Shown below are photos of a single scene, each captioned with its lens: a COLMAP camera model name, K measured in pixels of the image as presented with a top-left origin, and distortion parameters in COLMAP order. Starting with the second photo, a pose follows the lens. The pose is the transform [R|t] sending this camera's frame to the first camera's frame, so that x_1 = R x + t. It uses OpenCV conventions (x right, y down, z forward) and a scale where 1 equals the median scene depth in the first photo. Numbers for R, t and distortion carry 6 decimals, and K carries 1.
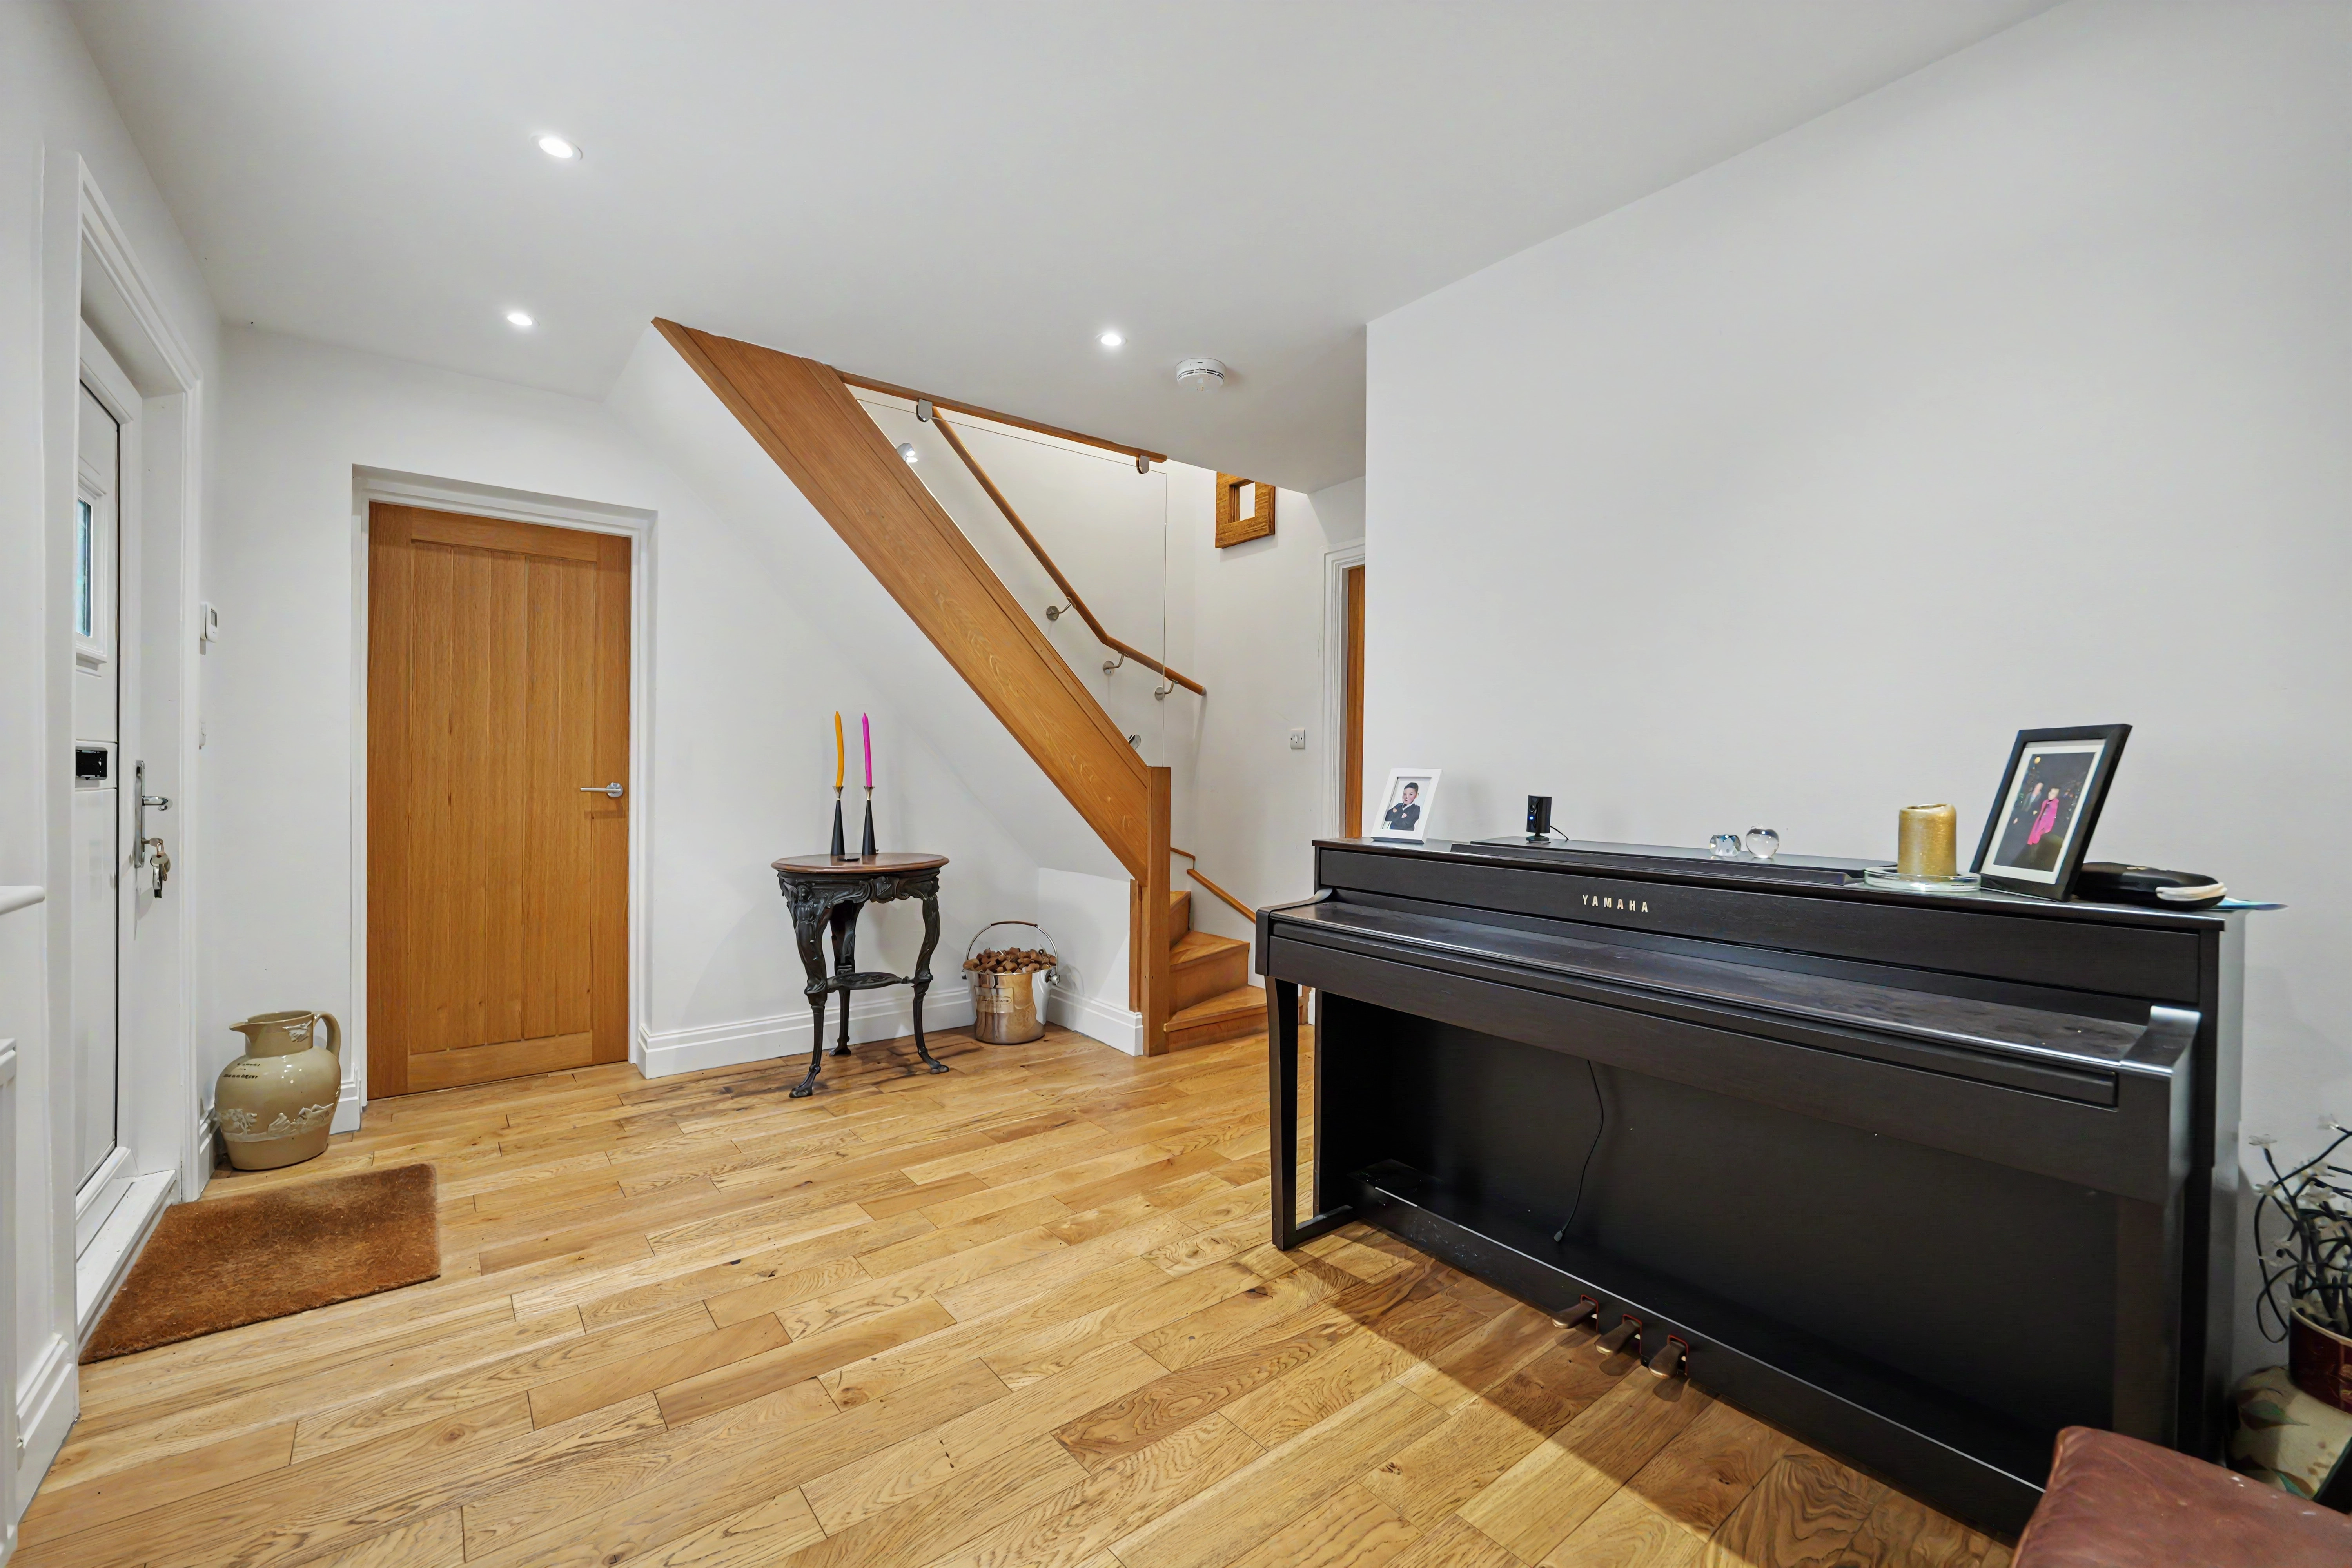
lens RADIAL K [[956.5, 0, 1183.0], [0, 956.5, 783.3], [0, 0, 1]] dist [-0.013773, 0.001294]
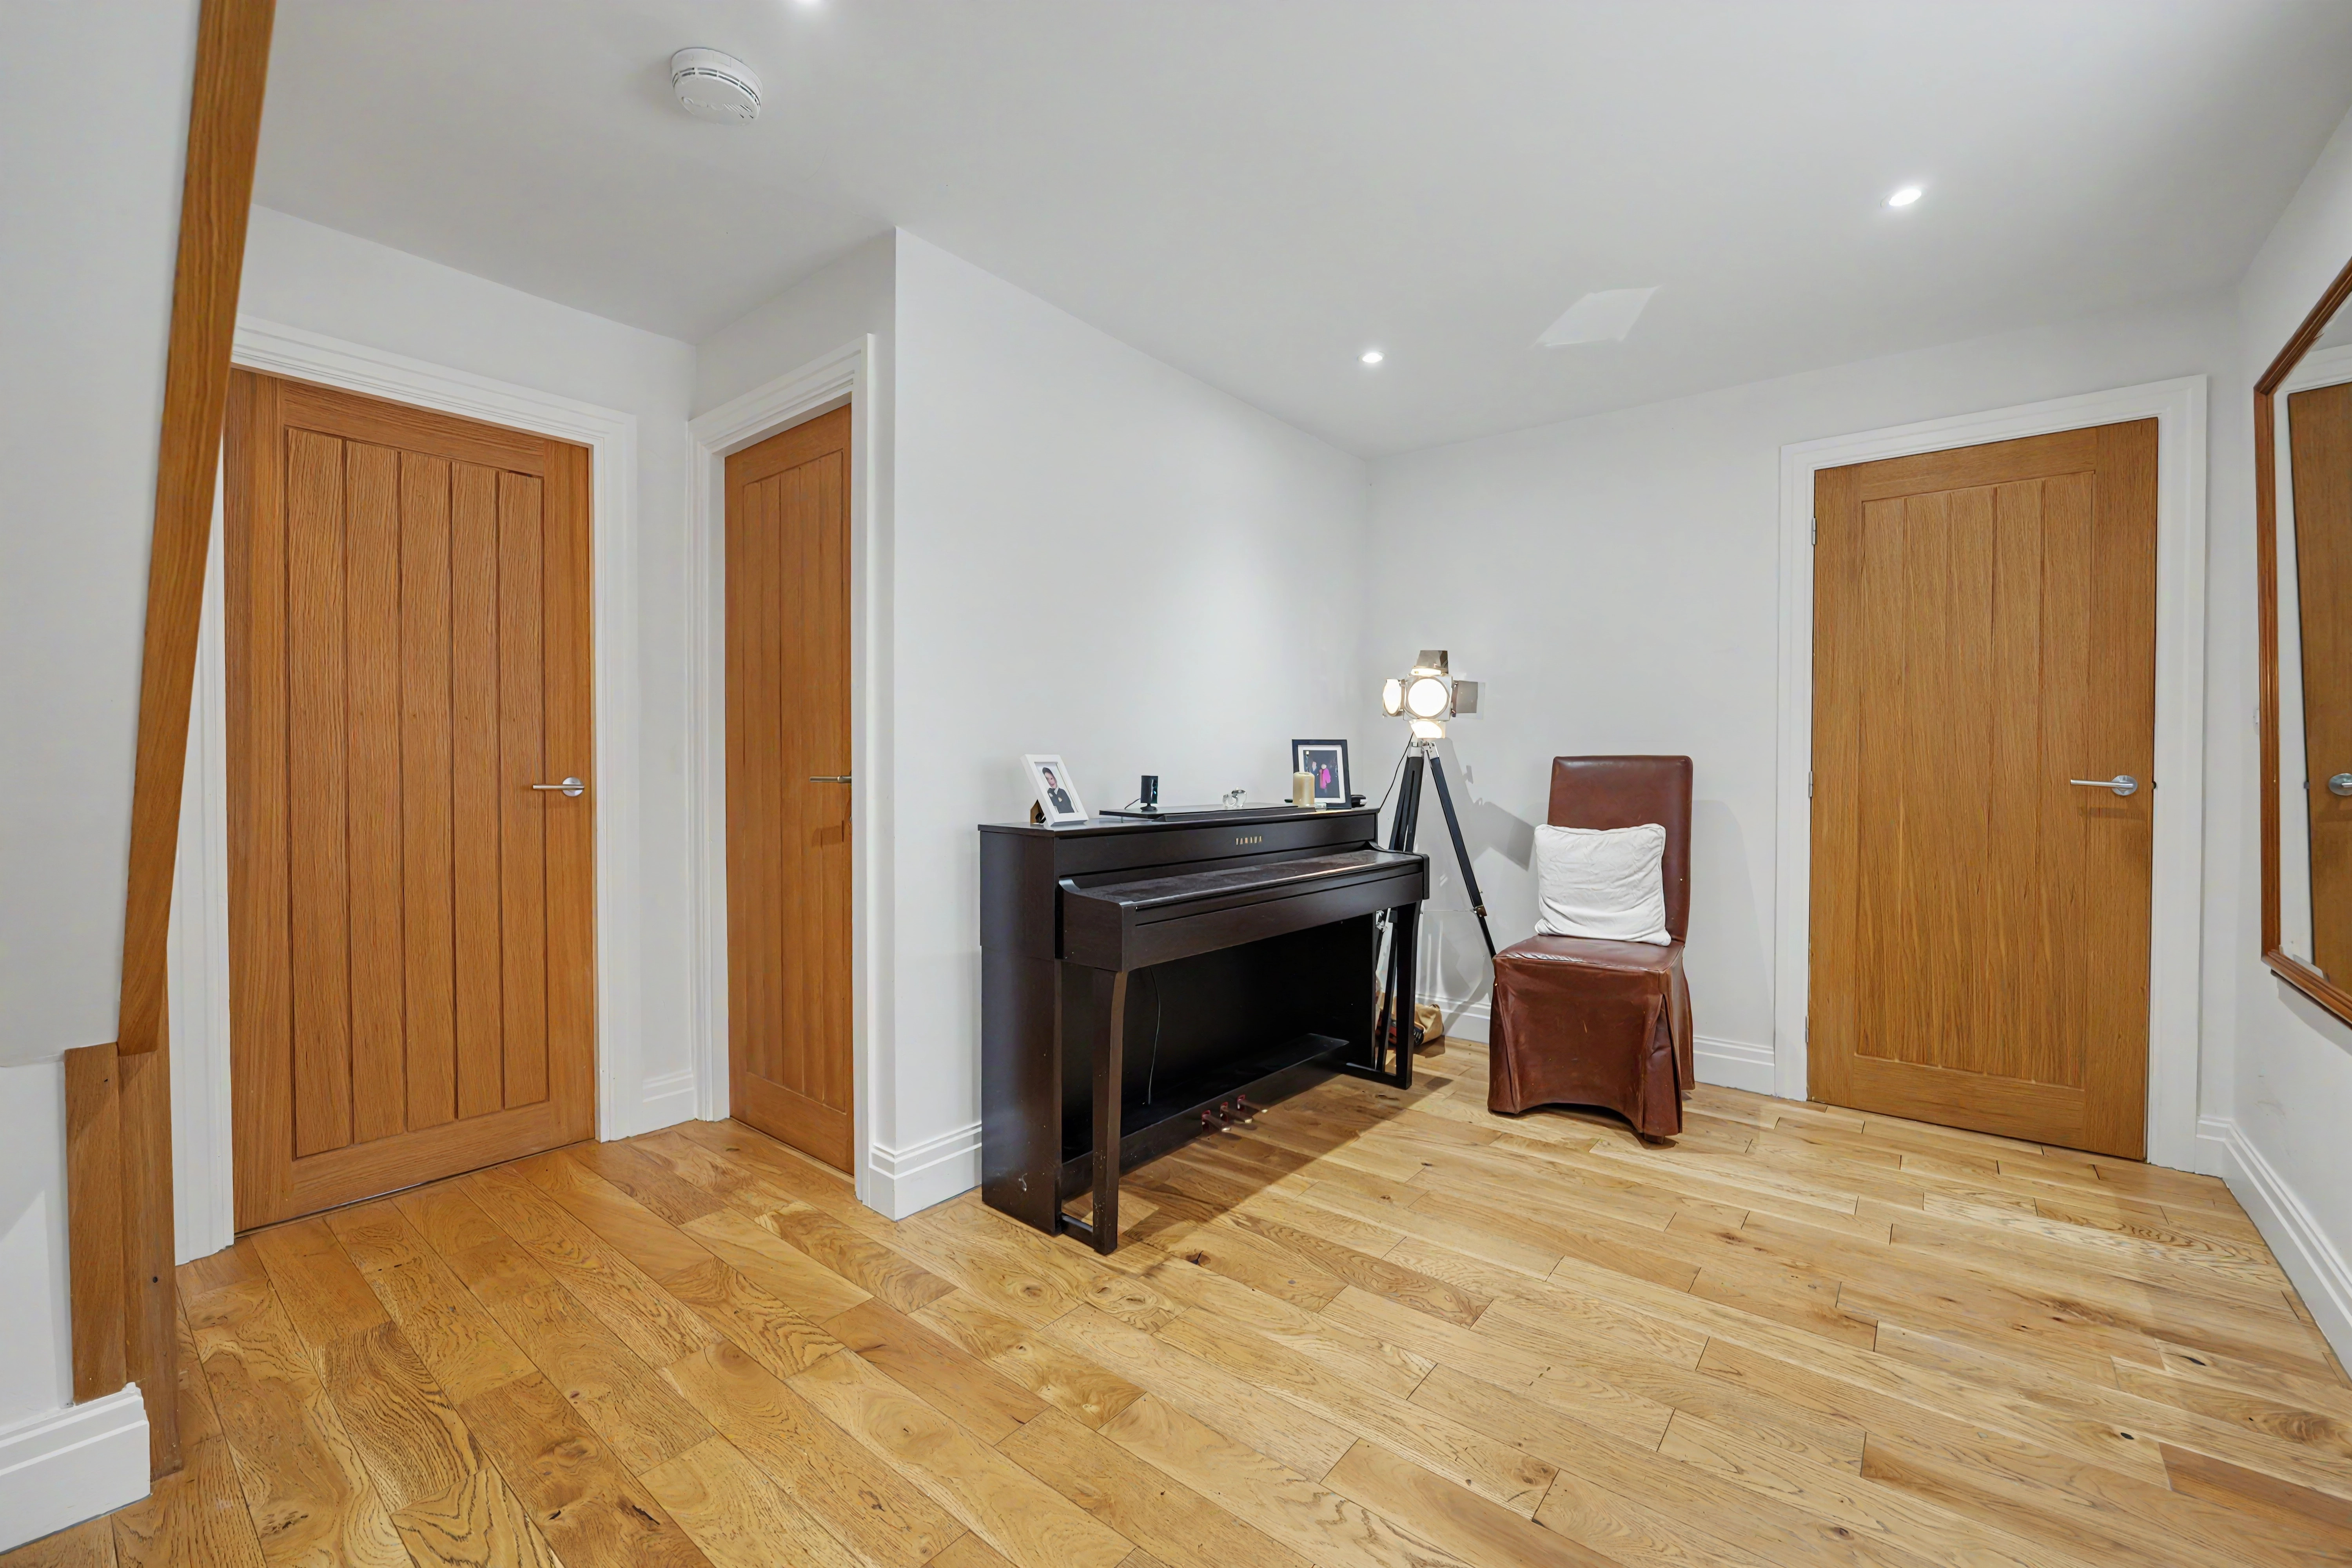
lens RADIAL K [[956.5, 0, 1185.7], [0, 956.5, 772.4], [0, 0, 1]] dist [-0.013773, 0.001294]
pose [[-0.219280, -0.019162, 0.975474, -0.978660], [0.003770, 0.999783, 0.020487, -0.018938], [-0.975655, 0.008170, -0.219160, 1.309140]]
